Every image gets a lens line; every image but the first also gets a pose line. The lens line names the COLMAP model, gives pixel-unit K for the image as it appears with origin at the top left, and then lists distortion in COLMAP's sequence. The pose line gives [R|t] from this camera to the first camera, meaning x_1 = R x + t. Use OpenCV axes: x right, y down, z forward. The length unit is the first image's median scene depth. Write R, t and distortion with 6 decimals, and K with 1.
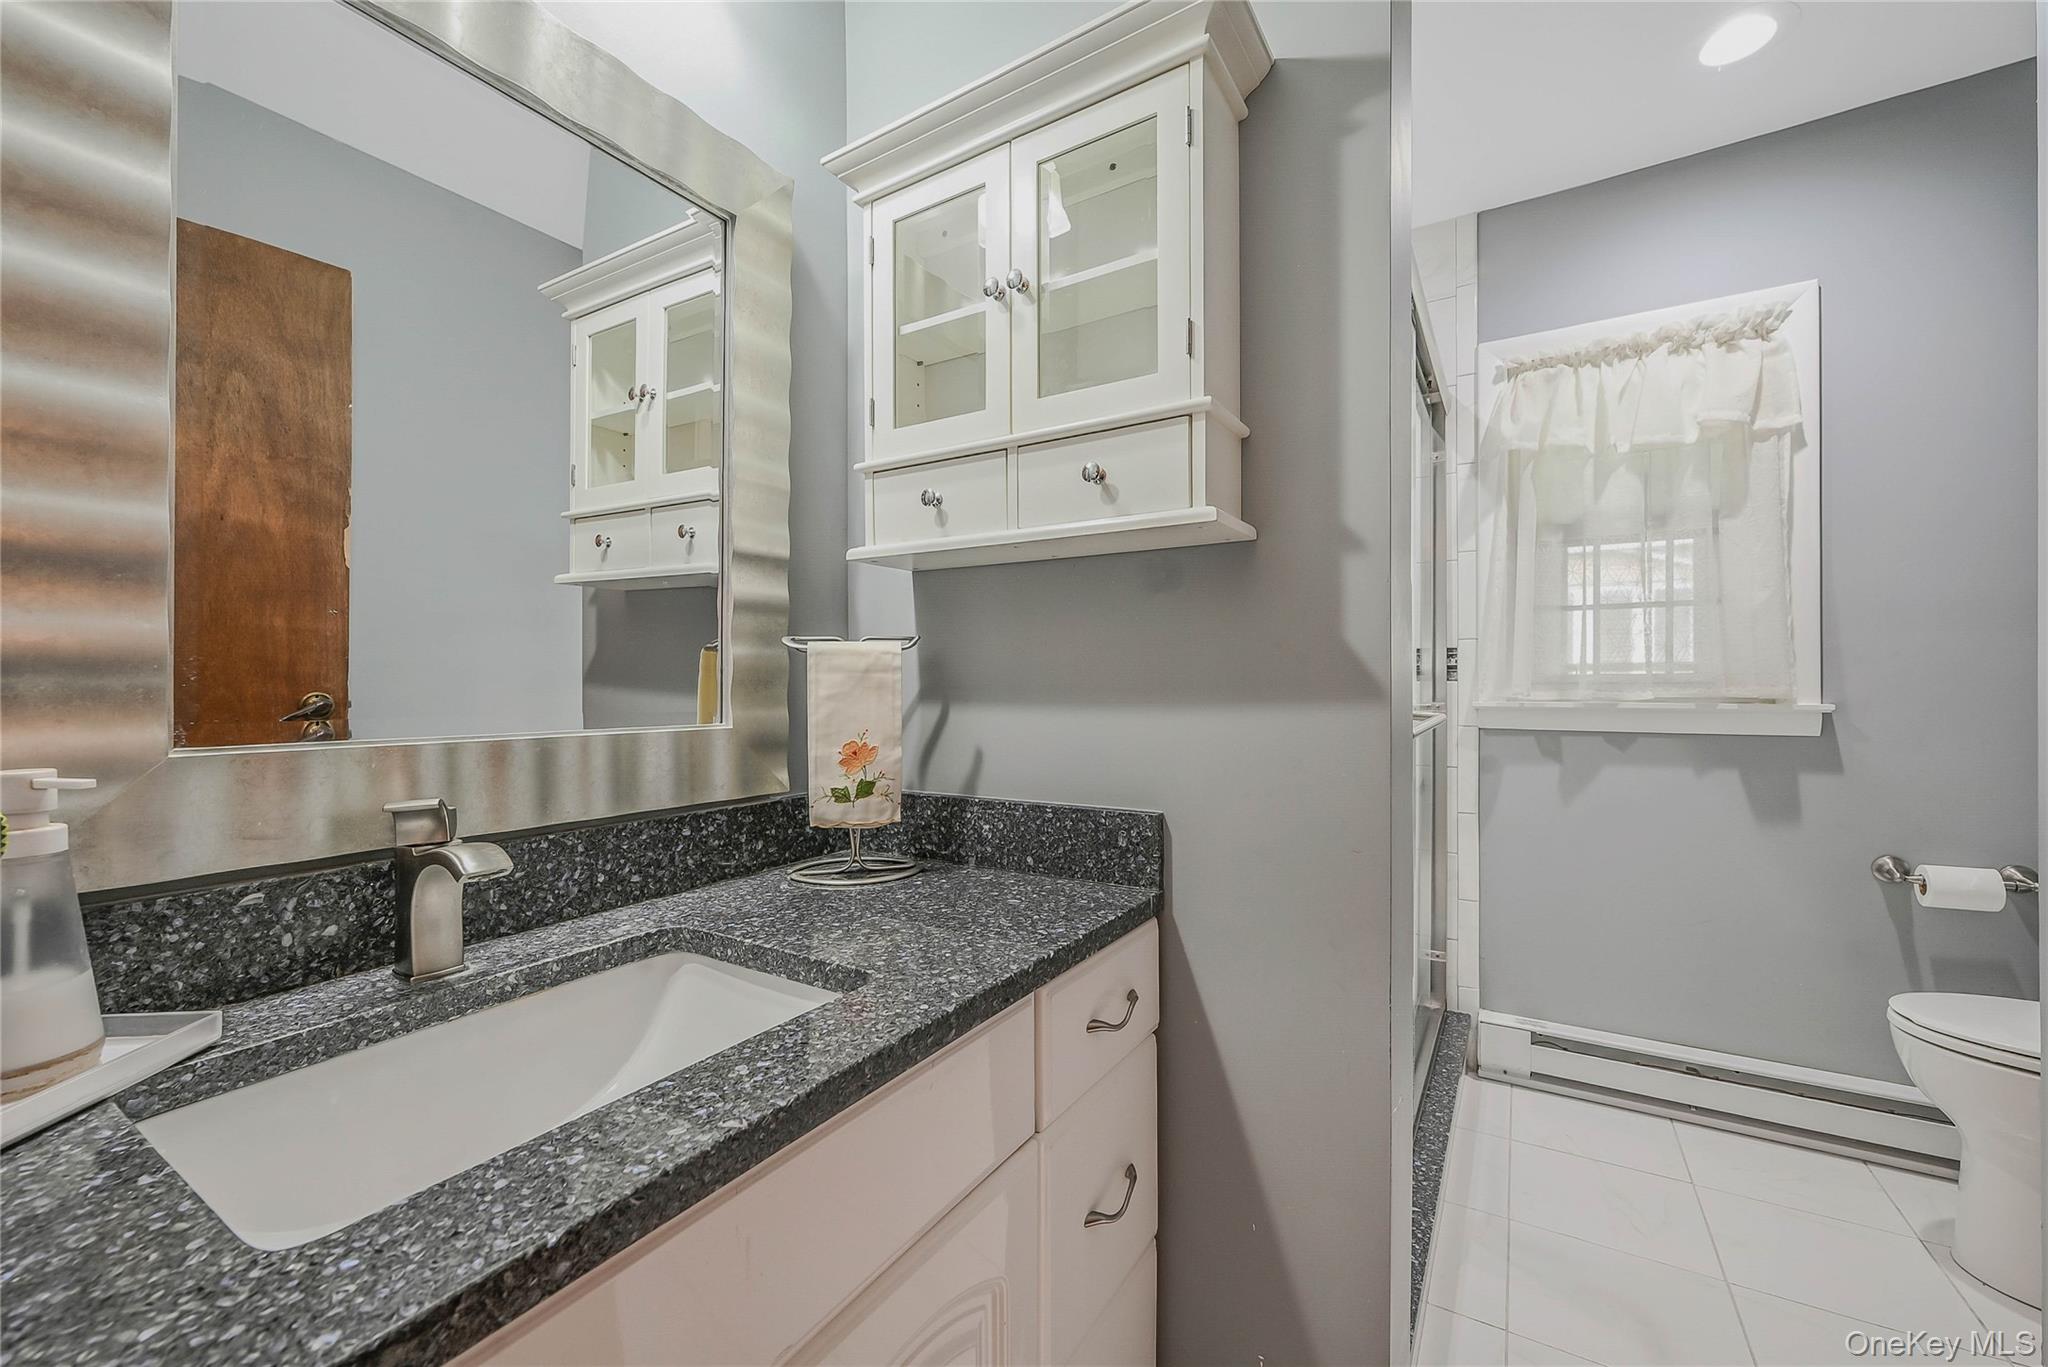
lens RADIAL K [[828.0, 0, 983.9], [0, 828.0, 685.5], [0, 0, 1]] dist [0.002115, 0.000512]
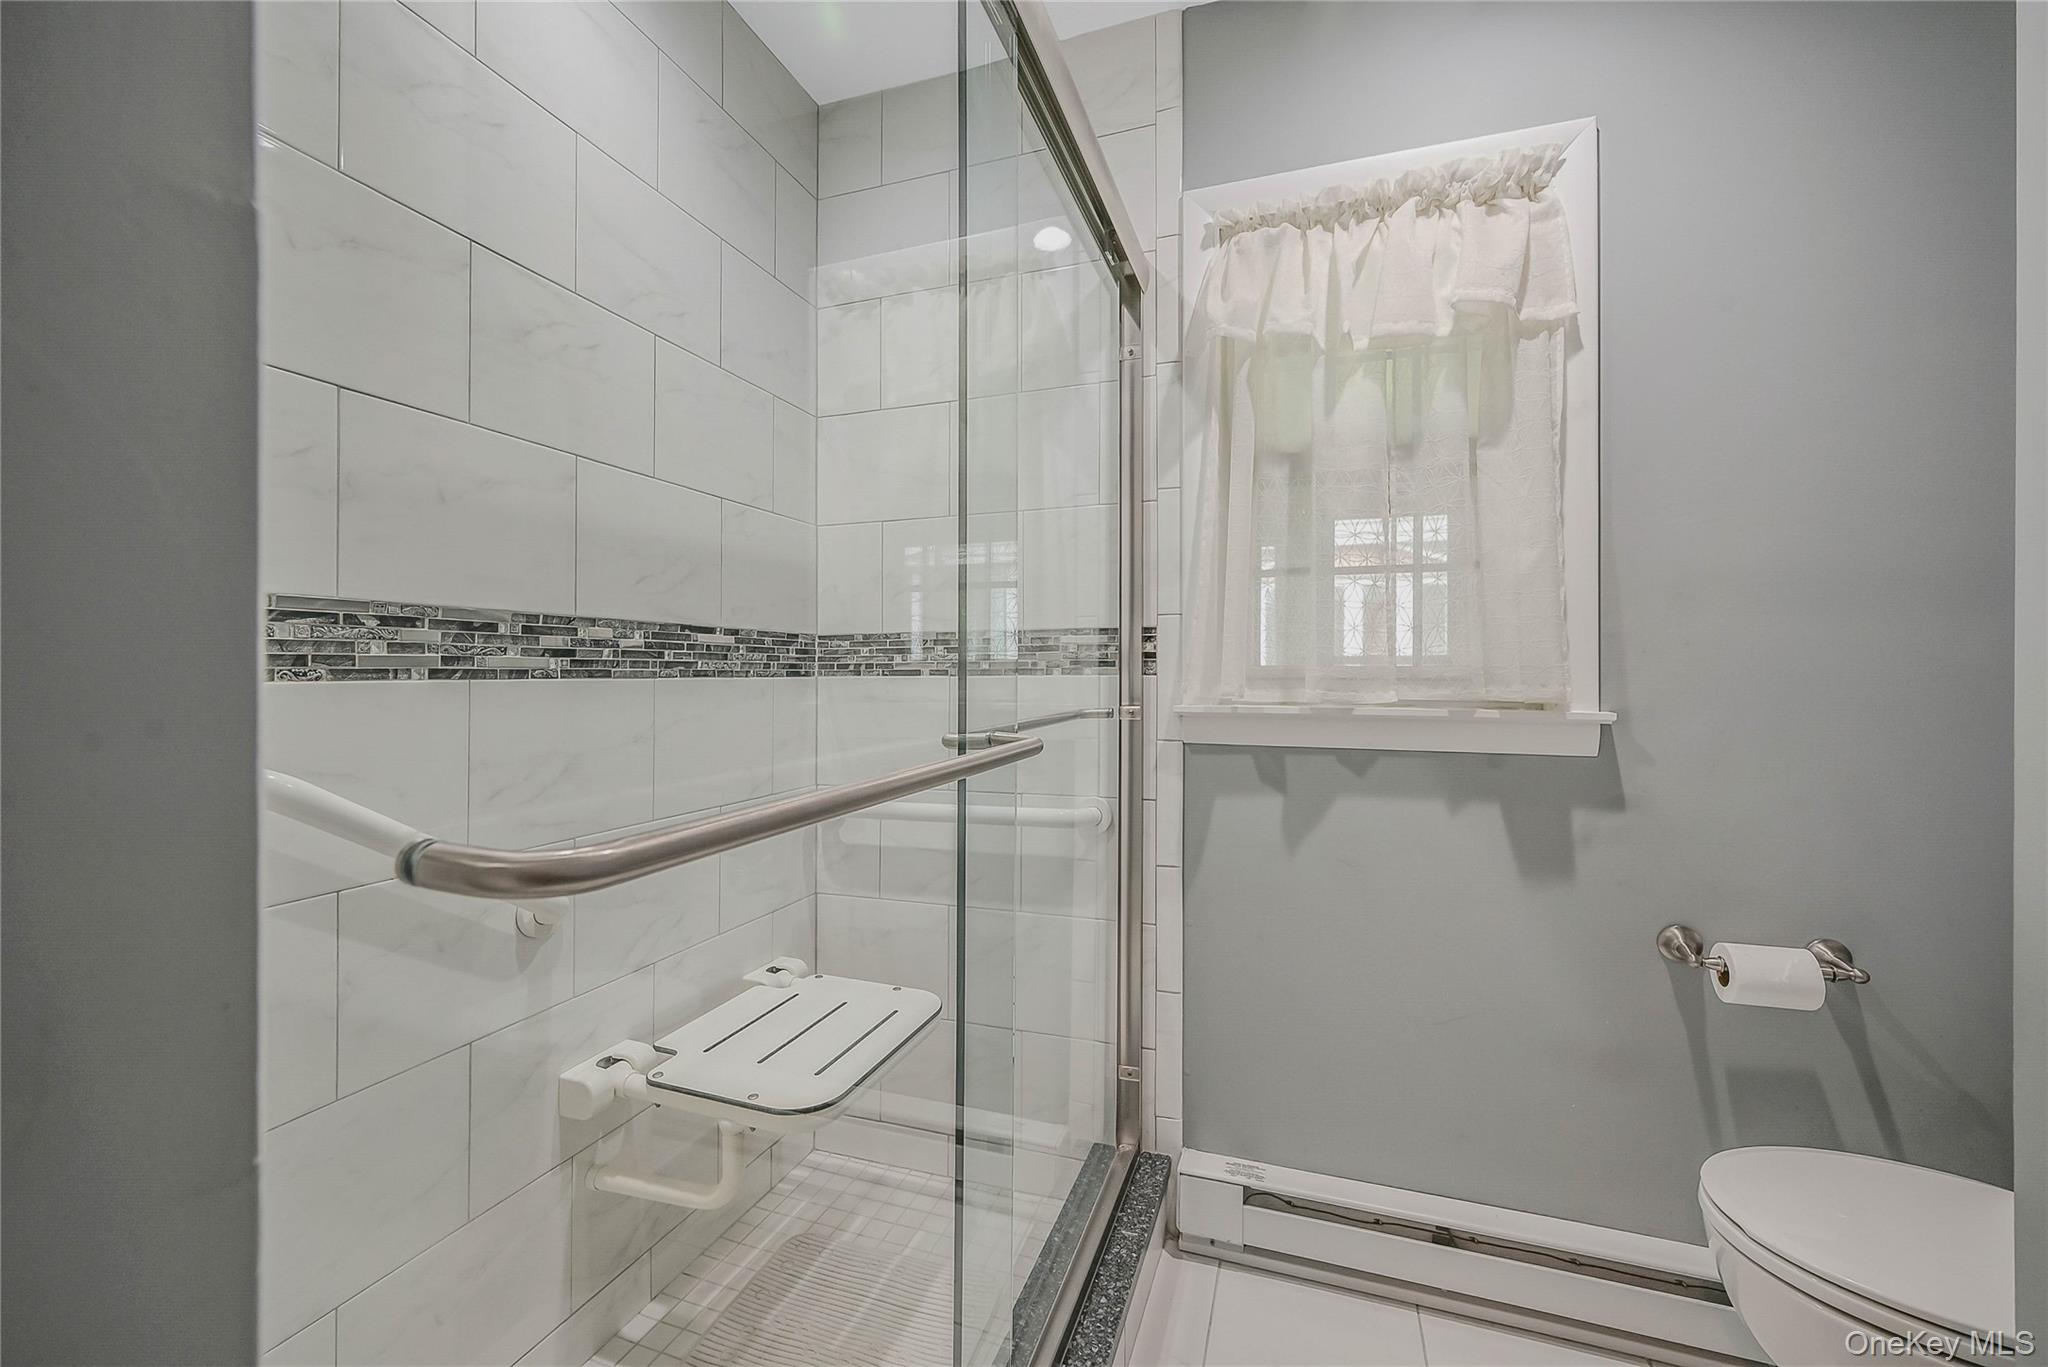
lens RADIAL K [[851.2, 0, 1008.3], [0, 851.2, 659.7], [0, 0, 1]] dist [0.004517, 0.000409]
pose [[0.972301, 0.012716, 0.233385, 0.315714], [-0.009492, 0.999843, -0.014930, -0.006878], [-0.233539, 0.012301, 0.972270, 0.371740]]
